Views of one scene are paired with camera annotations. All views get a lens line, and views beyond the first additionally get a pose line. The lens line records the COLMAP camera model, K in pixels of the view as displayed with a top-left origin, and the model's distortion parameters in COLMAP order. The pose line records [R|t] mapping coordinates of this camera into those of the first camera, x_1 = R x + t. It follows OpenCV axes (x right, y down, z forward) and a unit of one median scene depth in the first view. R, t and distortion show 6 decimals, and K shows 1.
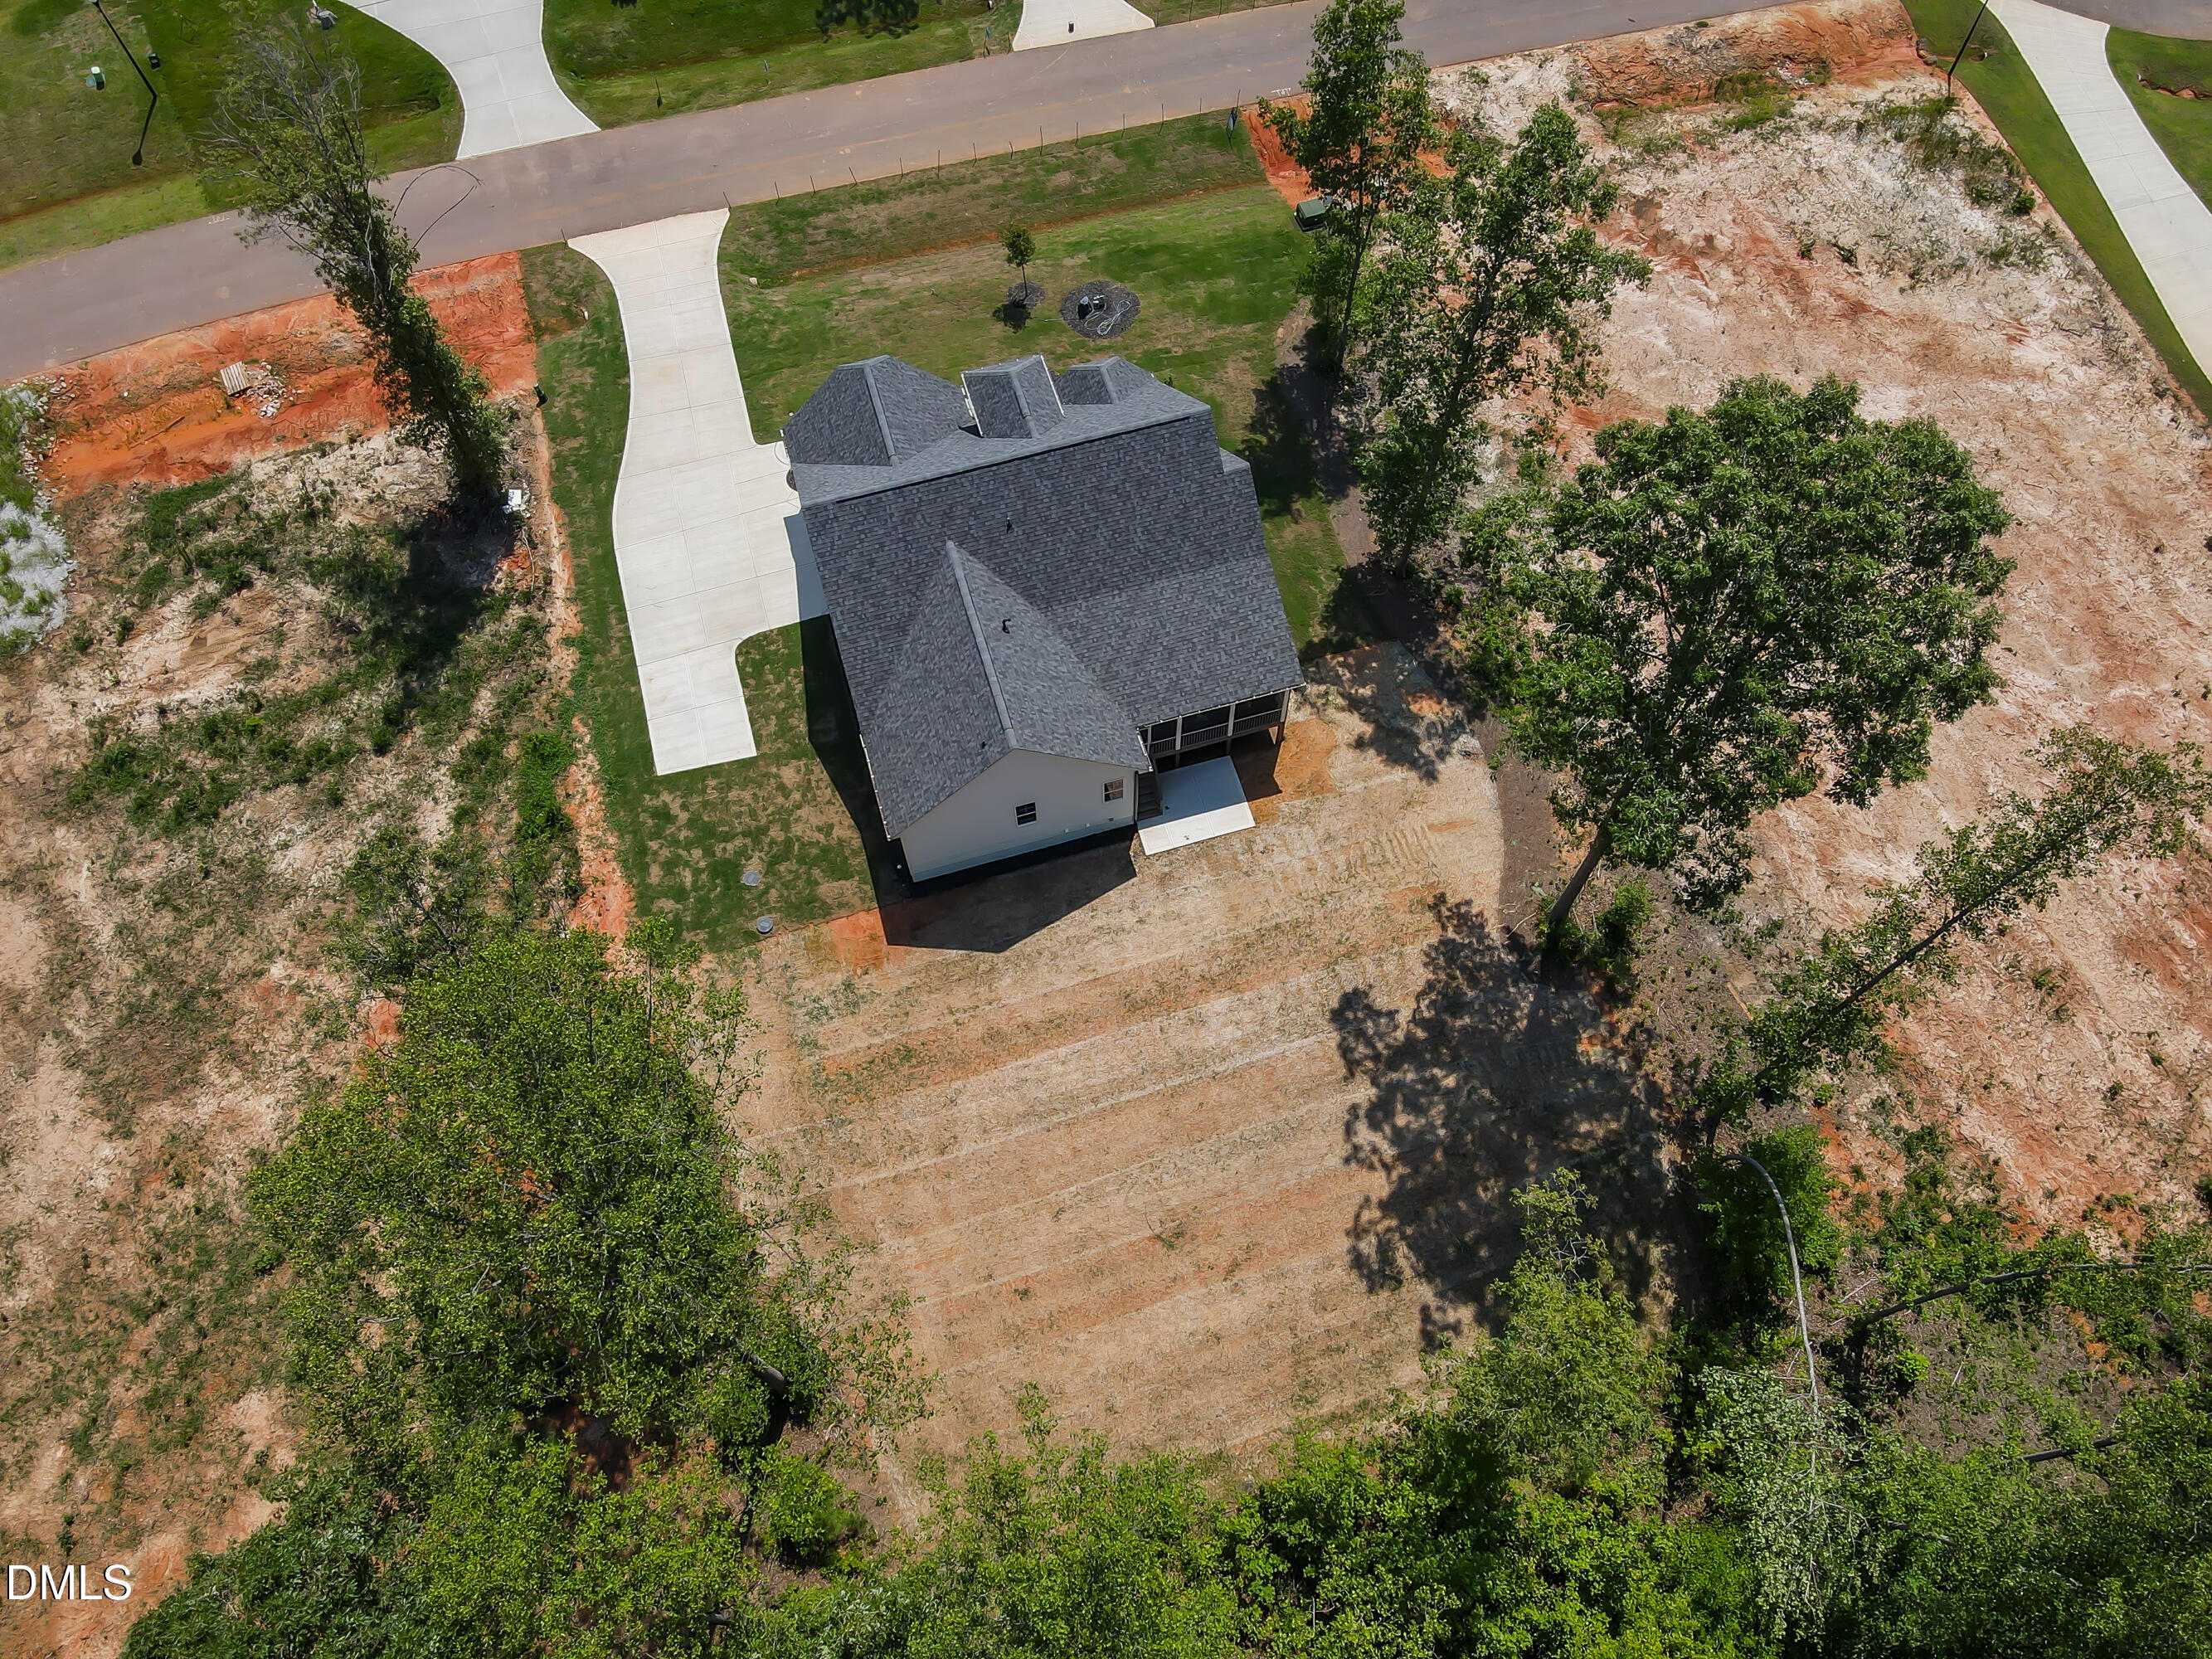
lens RADIAL K [[1634.6, 0, 1106.0], [0, 1634.6, 829.5], [0, 0, 1]] dist [0.012490, 0.011259]
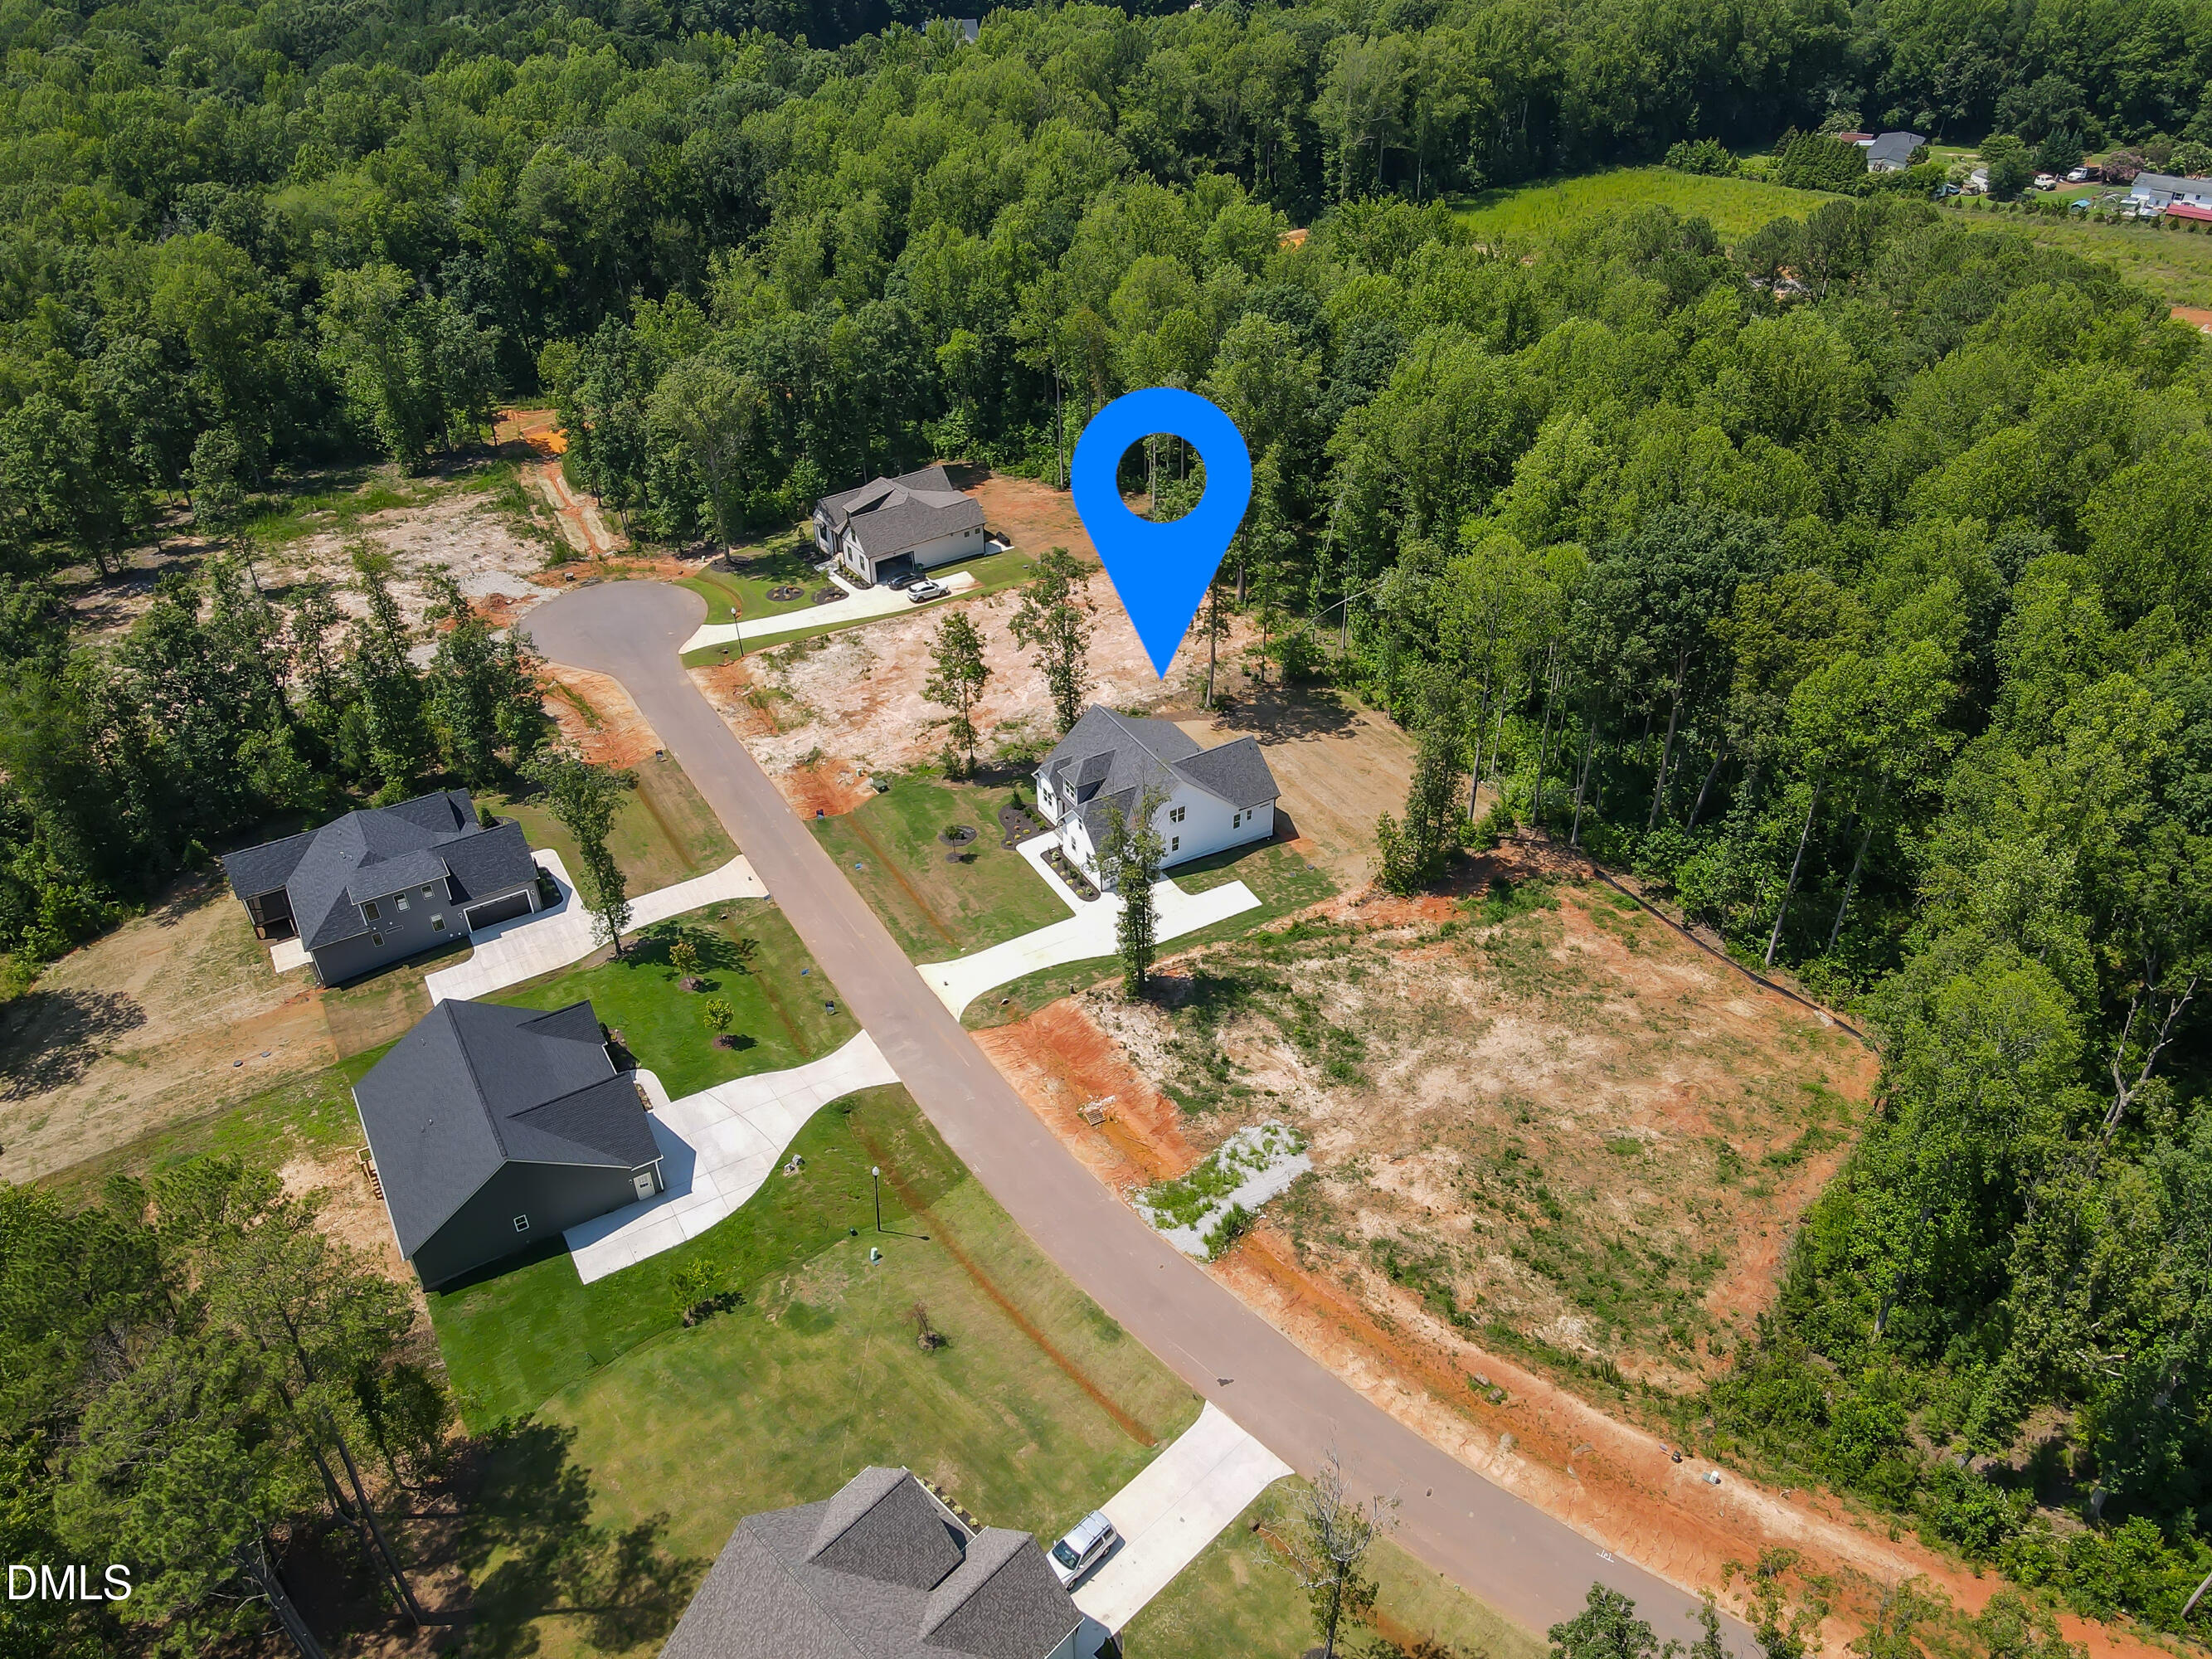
lens RADIAL K [[1634.6, 0, 1106.0], [0, 1634.6, 829.5], [0, 0, 1]] dist [0.012490, 0.011259]
pose [[-0.241166, -0.556252, 0.795250, -1.841134], [0.872999, 0.233600, 0.428140, -1.137659], [-0.423924, 0.797506, 0.429271, 0.039357]]
